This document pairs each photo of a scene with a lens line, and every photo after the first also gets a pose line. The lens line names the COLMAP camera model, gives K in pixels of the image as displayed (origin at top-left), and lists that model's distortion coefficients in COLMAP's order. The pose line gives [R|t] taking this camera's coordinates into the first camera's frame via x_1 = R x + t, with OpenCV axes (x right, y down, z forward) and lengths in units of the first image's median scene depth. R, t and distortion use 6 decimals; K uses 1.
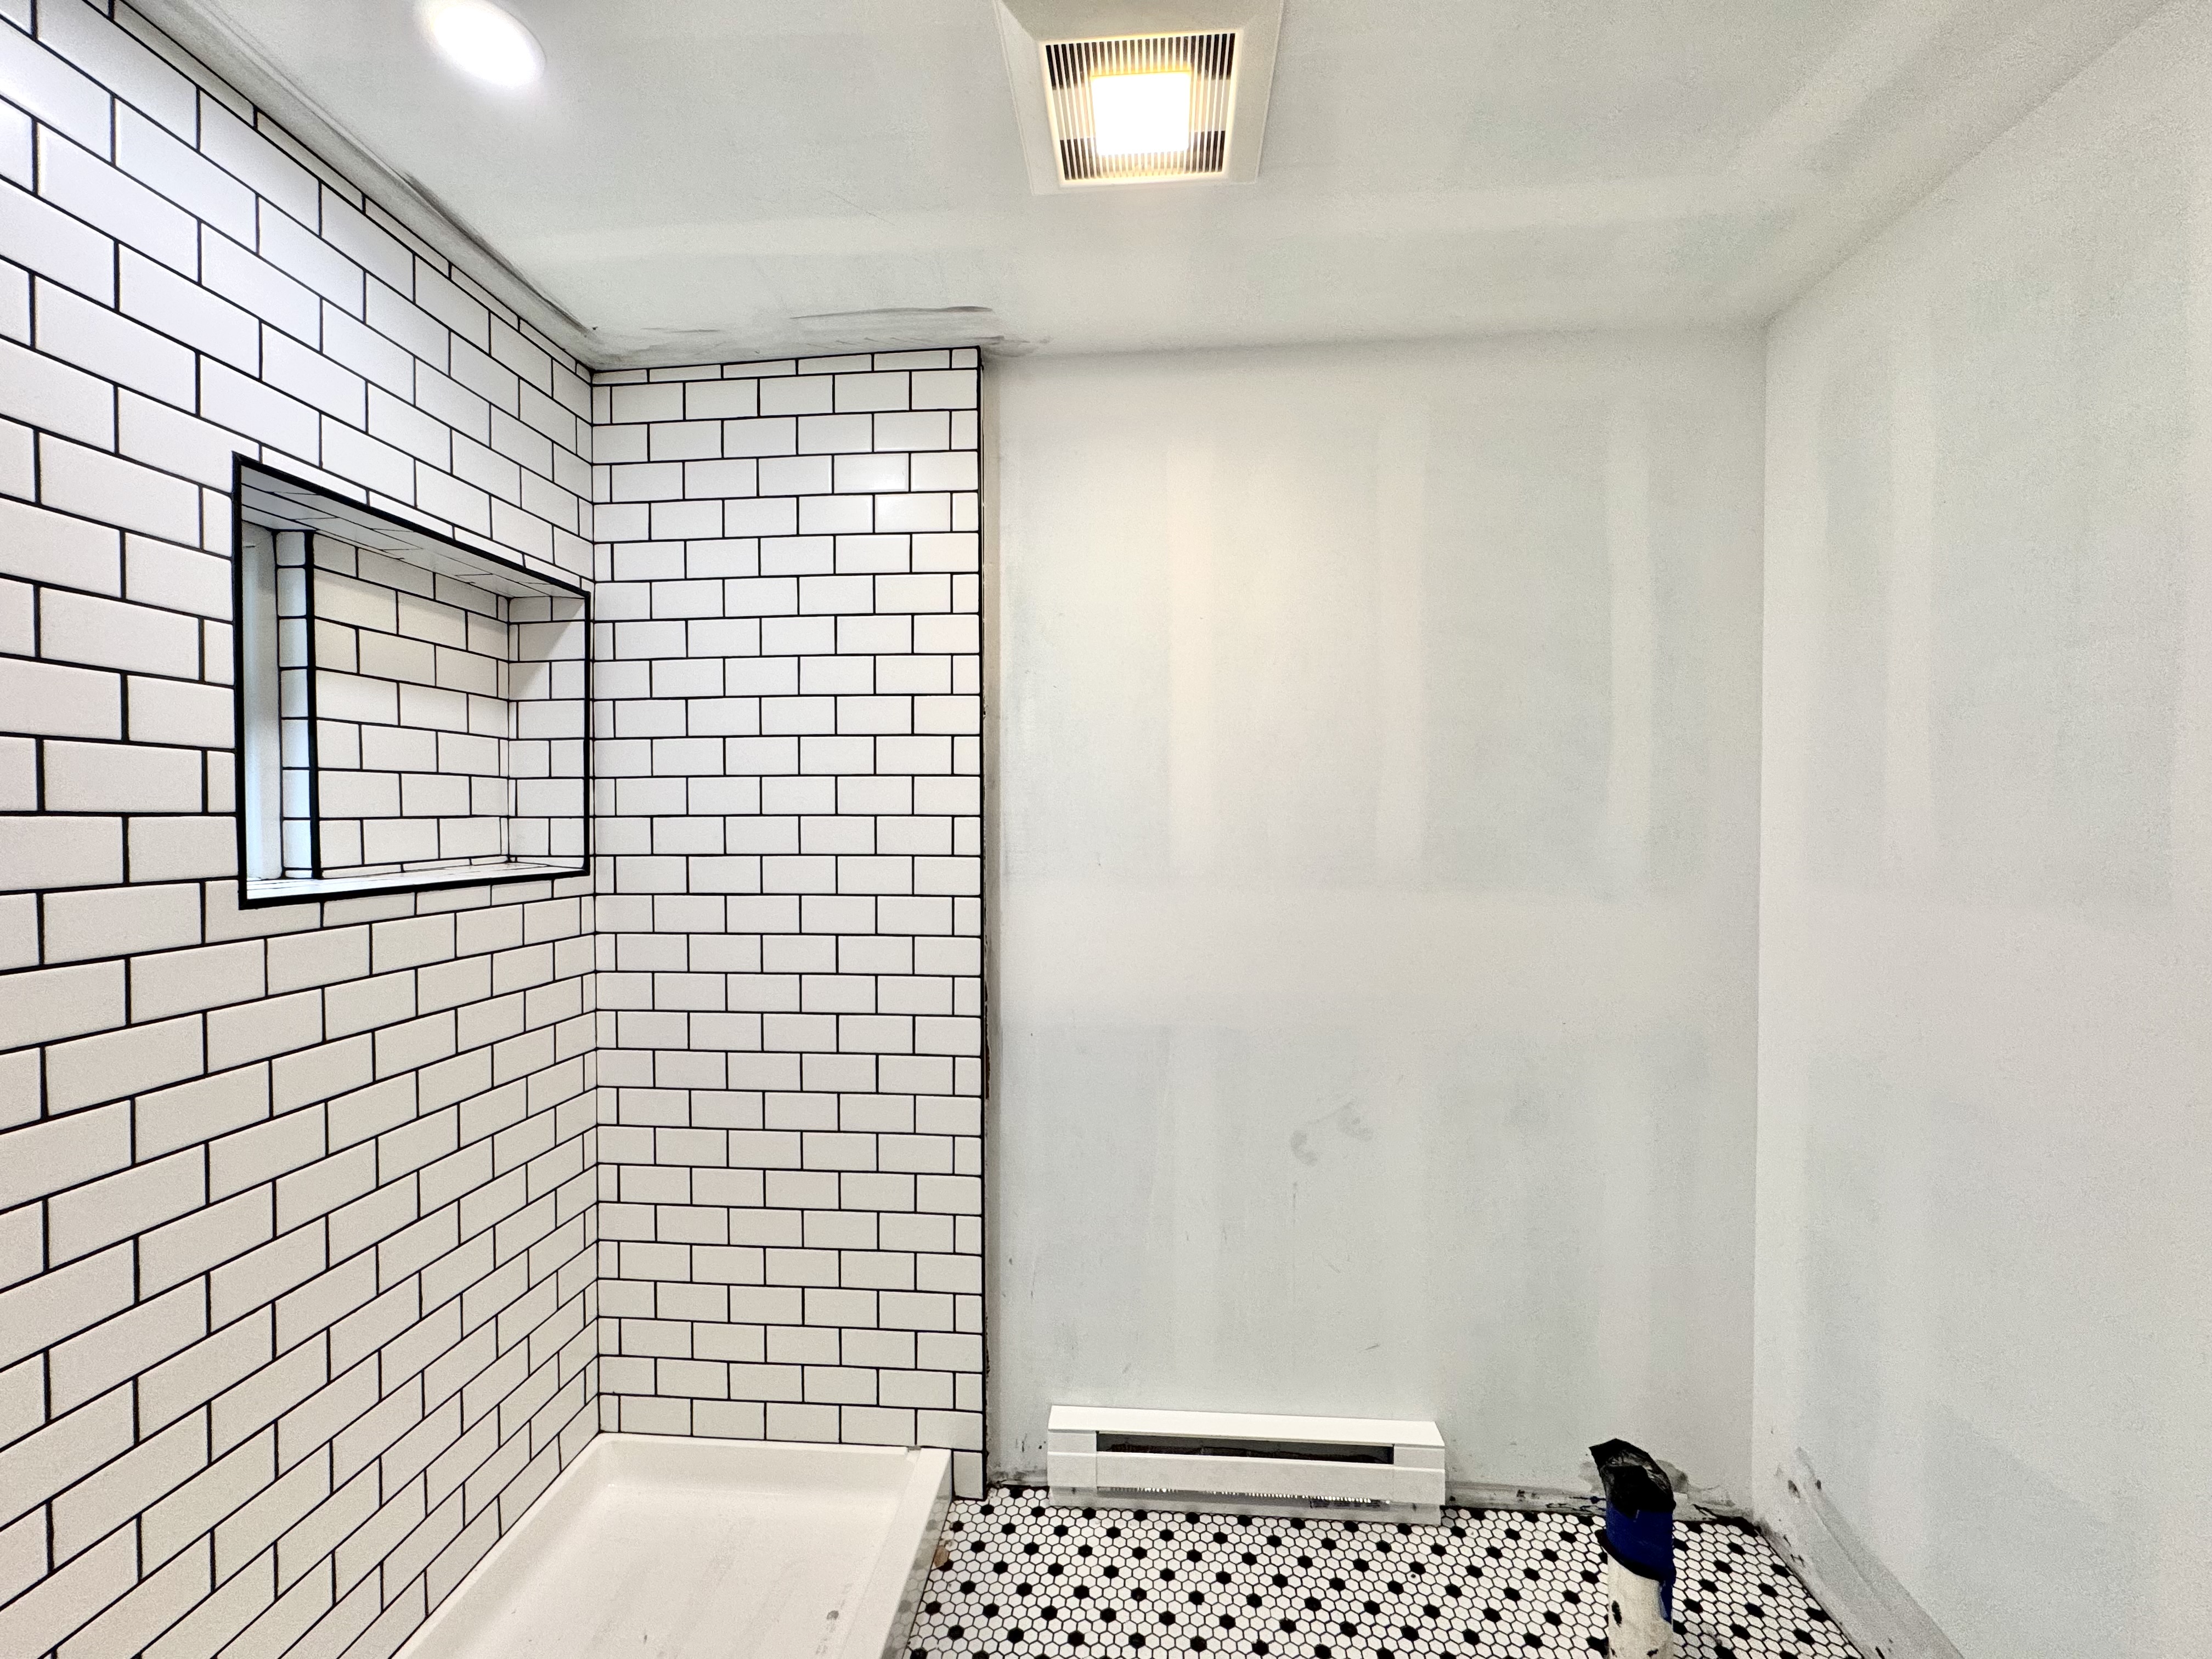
lens RADIAL K [[879.1, 0, 1107.5], [0, 879.1, 828.5], [0, 0, 1]] dist [-0.001140, 0.000021]
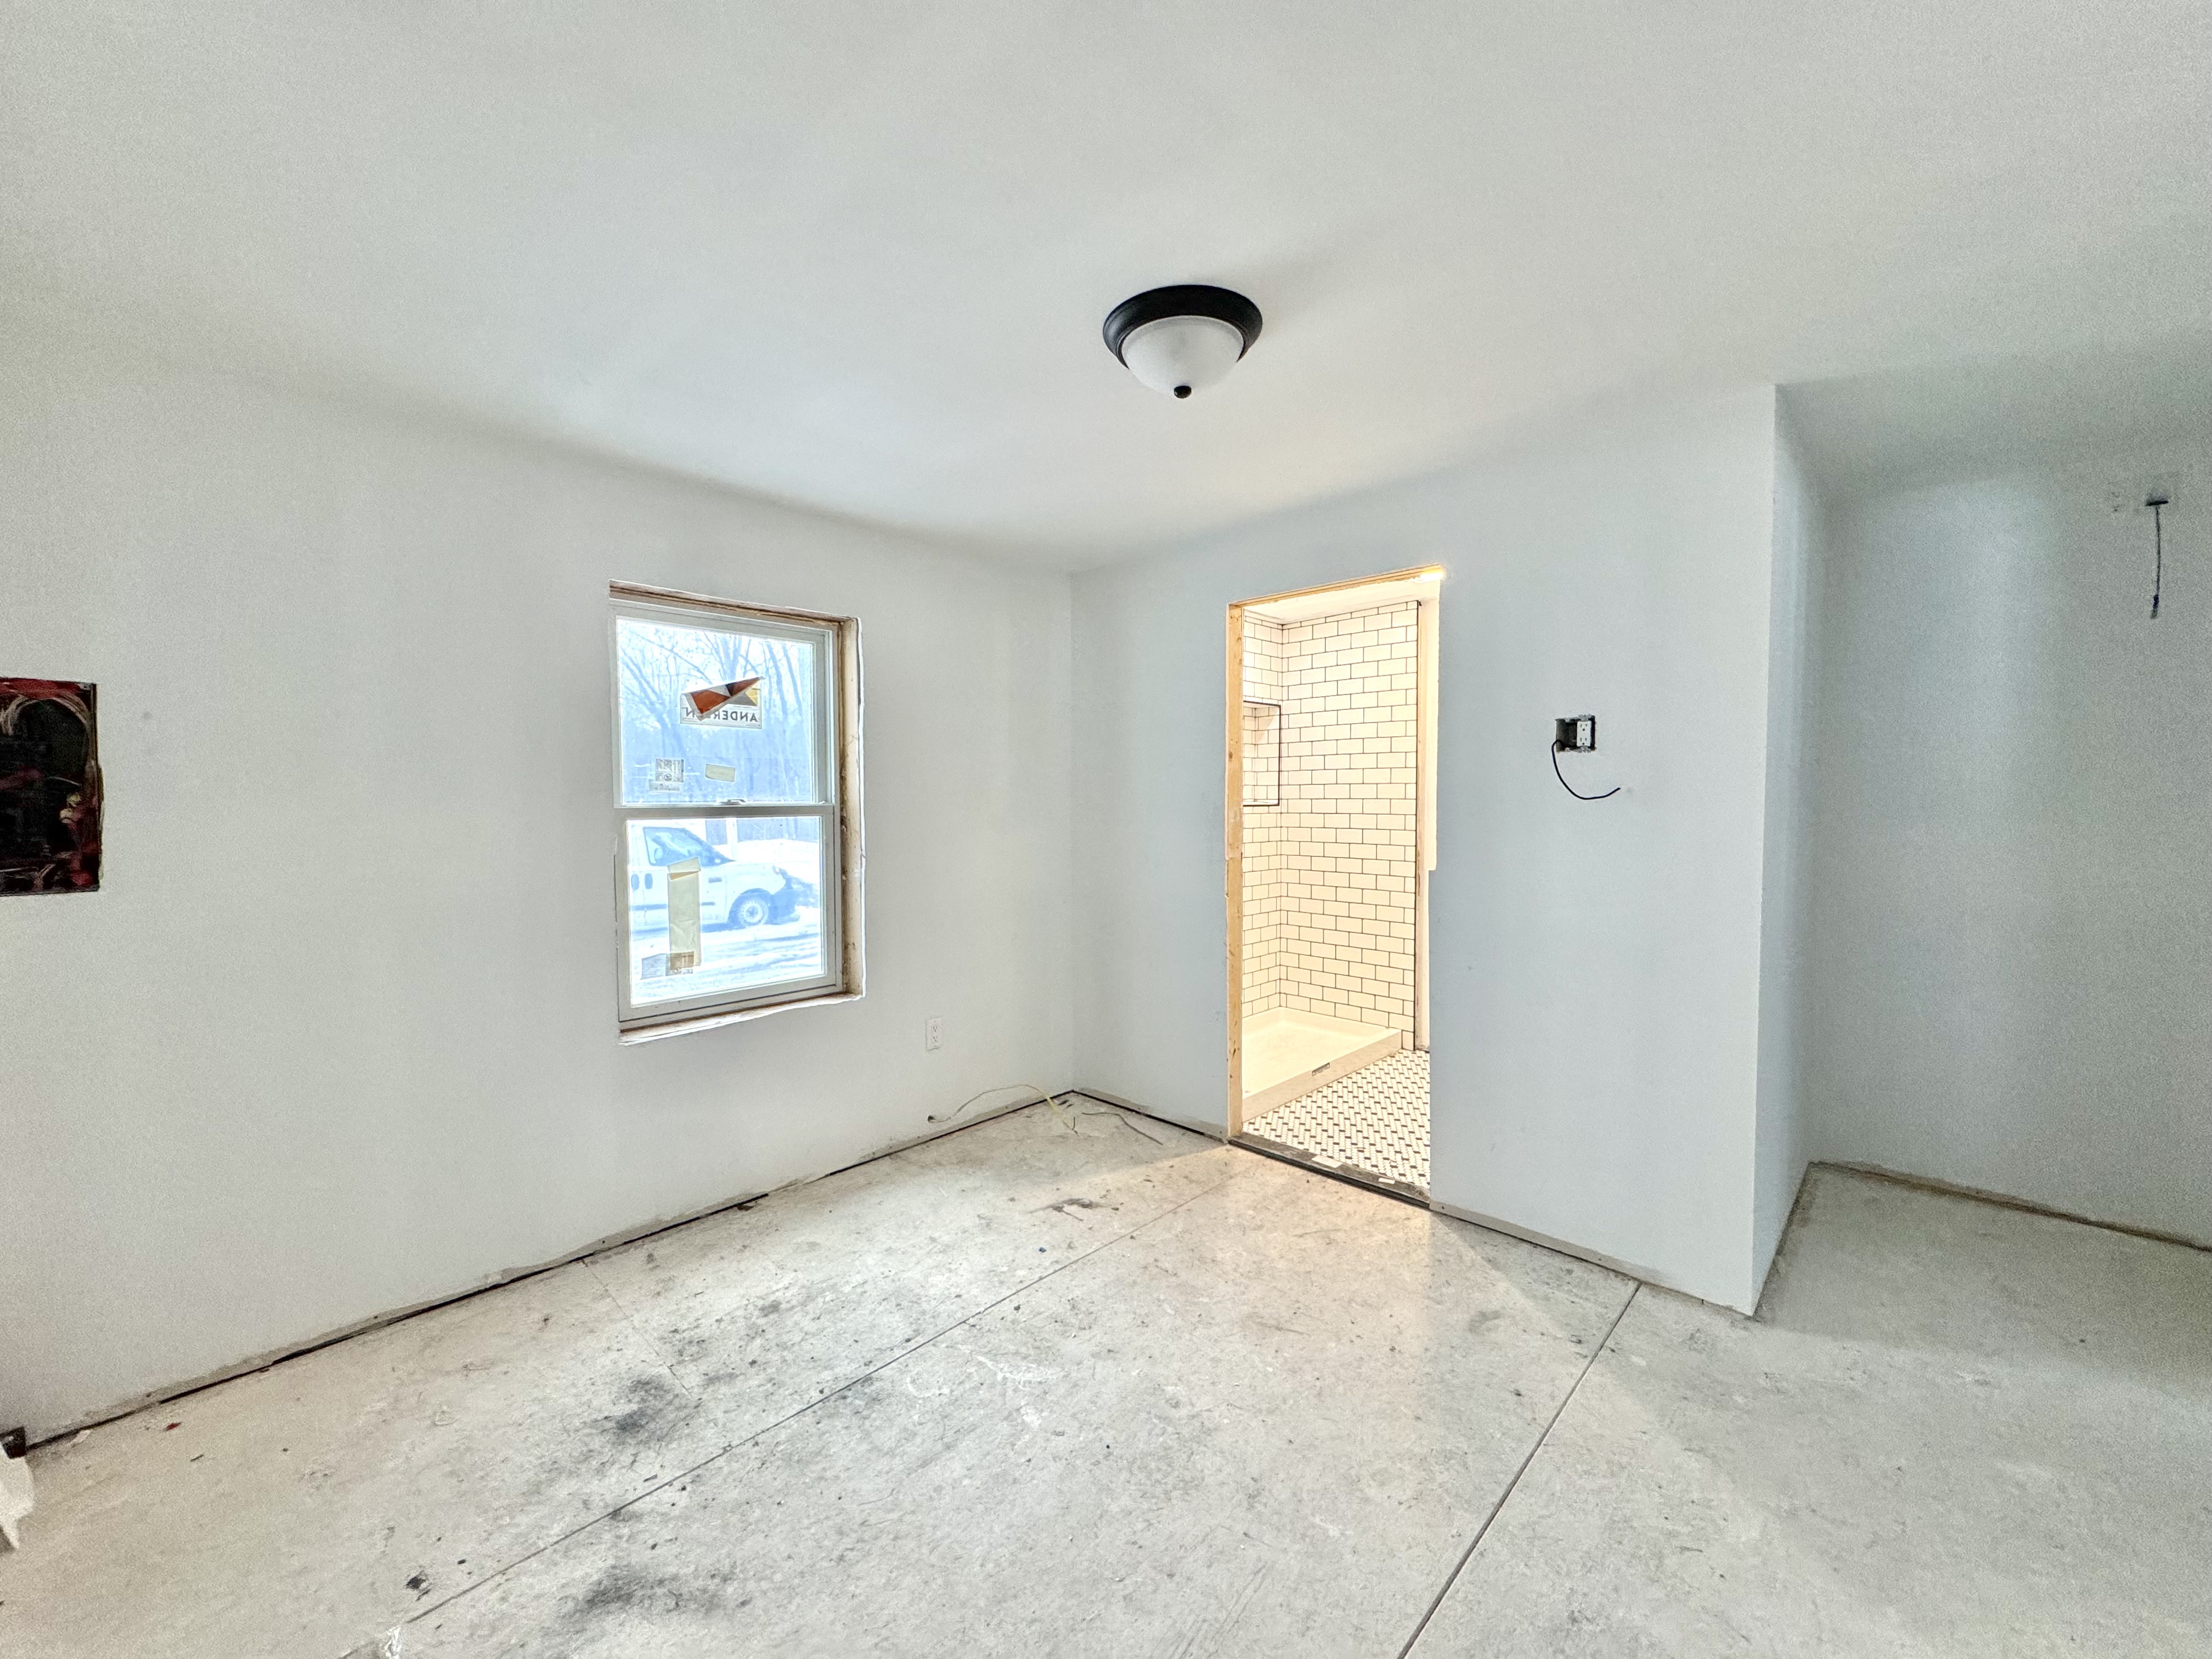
lens RADIAL K [[879.1, 0, 1111.0], [0, 879.1, 826.5], [0, 0, 1]] dist [-0.001140, 0.000021]
pose [[0.766857, 0.021744, -0.641450, 0.798624], [-0.007891, 0.999670, 0.024452, 0.053857], [0.641770, -0.013690, 0.766775, -1.496576]]
